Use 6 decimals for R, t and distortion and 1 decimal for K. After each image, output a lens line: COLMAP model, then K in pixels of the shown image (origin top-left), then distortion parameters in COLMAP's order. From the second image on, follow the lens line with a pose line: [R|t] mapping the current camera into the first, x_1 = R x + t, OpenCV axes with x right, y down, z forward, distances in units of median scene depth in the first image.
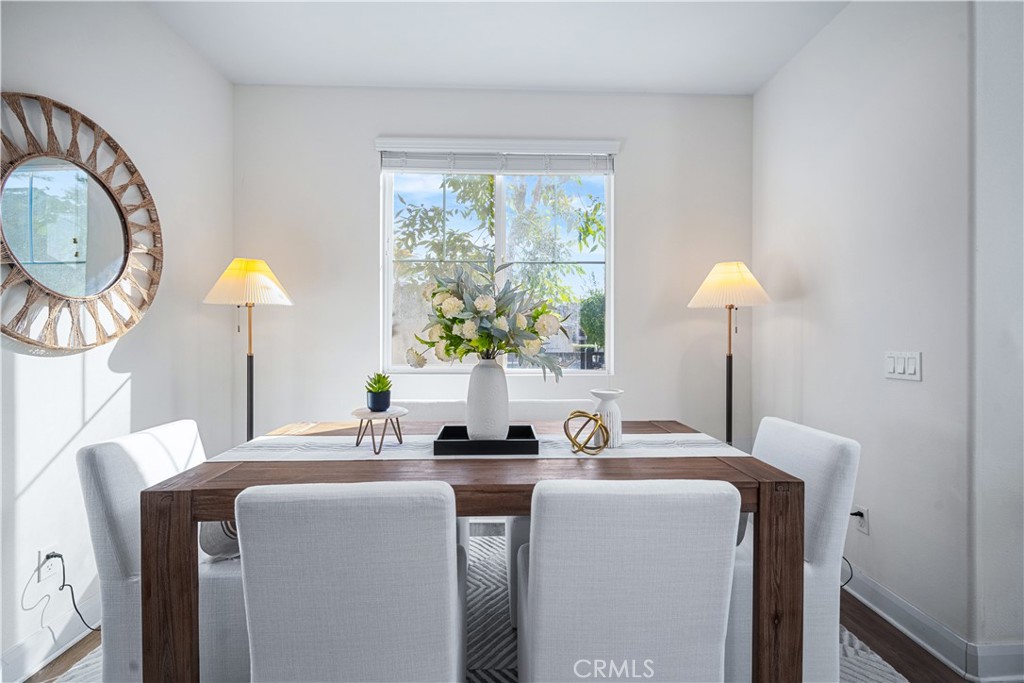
lens RADIAL K [[461.5, 0, 510.2], [0, 461.5, 339.2], [0, 0, 1]] dist [0.004511, 0.000482]
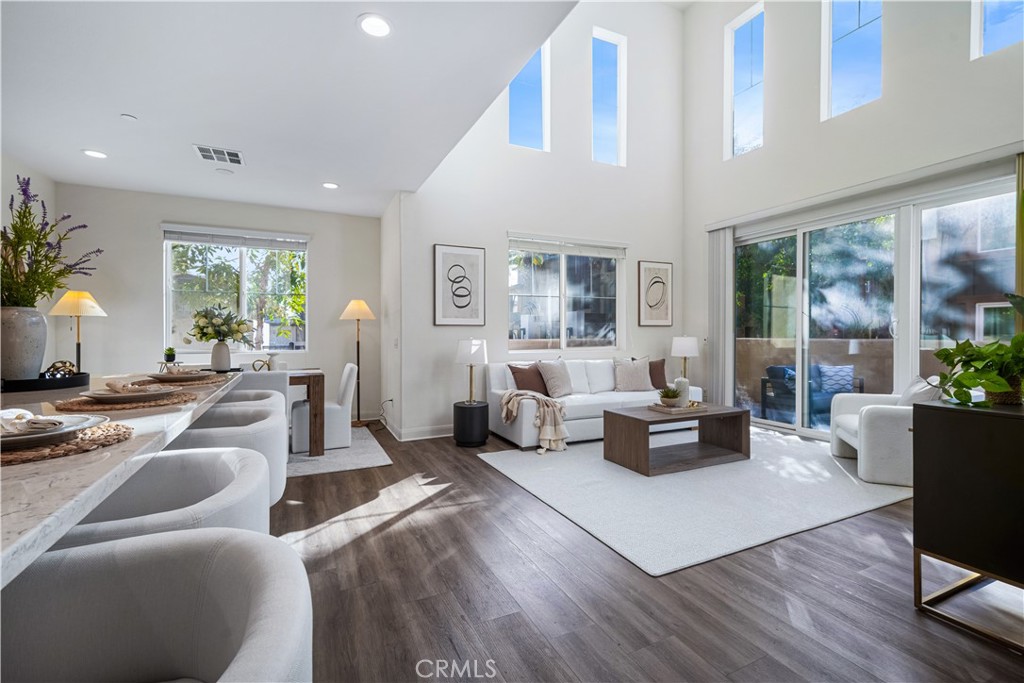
lens RADIAL K [[461.5, 0, 518.0], [0, 461.5, 338.8], [0, 0, 1]] dist [0.004511, 0.000482]
pose [[0.915929, -0.005296, 0.401306, 0.455433], [0.003812, 0.999983, 0.004497, 0.023661], [-0.401323, -0.002589, 0.915933, -2.129769]]
